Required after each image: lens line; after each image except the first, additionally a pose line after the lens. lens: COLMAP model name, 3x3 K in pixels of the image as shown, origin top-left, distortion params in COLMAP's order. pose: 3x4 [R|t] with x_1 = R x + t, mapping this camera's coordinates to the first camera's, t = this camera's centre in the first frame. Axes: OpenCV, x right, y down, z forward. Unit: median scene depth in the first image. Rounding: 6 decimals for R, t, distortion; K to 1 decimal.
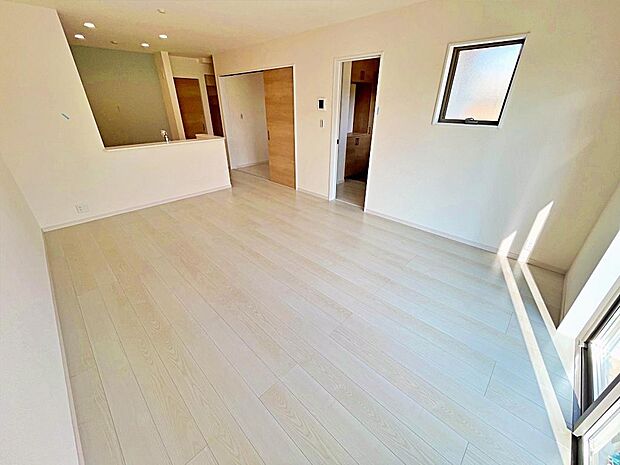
lens RADIAL K [[252.8, 0, 308.4], [0, 252.8, 233.0], [0, 0, 1]] dist [-0.001647, -0.000624]
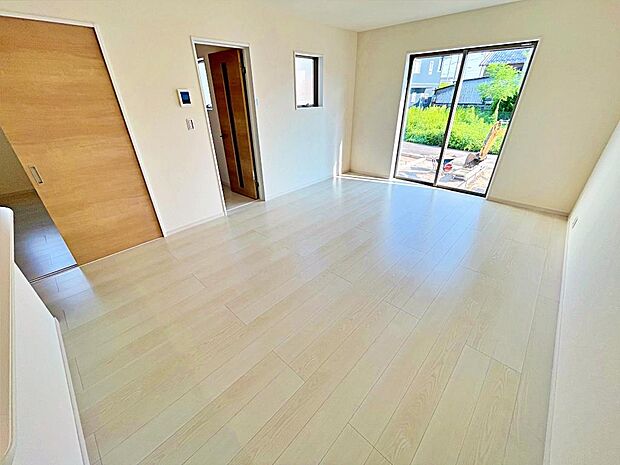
lens RADIAL K [[252.8, 0, 308.4], [0, 252.8, 233.0], [0, 0, 1]] dist [-0.001647, -0.000624]
pose [[-0.014863, -0.481780, 0.876166, -0.693314], [0.476449, 0.766975, 0.429821, -0.321713], [-0.879077, 0.423837, 0.218144, 0.630103]]
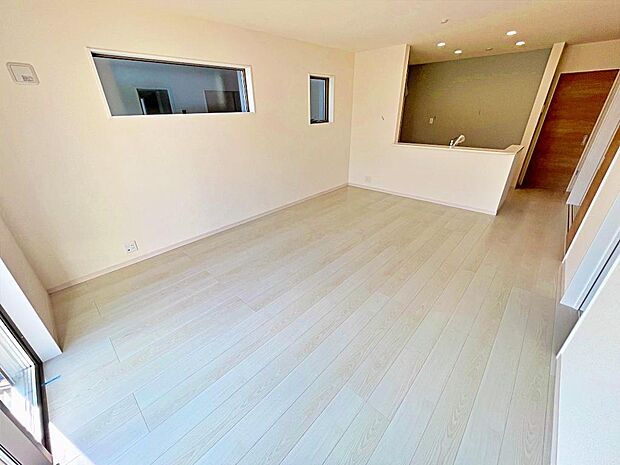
lens RADIAL K [[252.8, 0, 308.4], [0, 252.8, 233.0], [0, 0, 1]] dist [-0.001647, -0.000624]
pose [[0.016123, 0.445833, -0.894971, 0.476372], [-0.442536, 0.805826, 0.393453, -0.225751], [0.896606, 0.389714, 0.210290, 0.411315]]
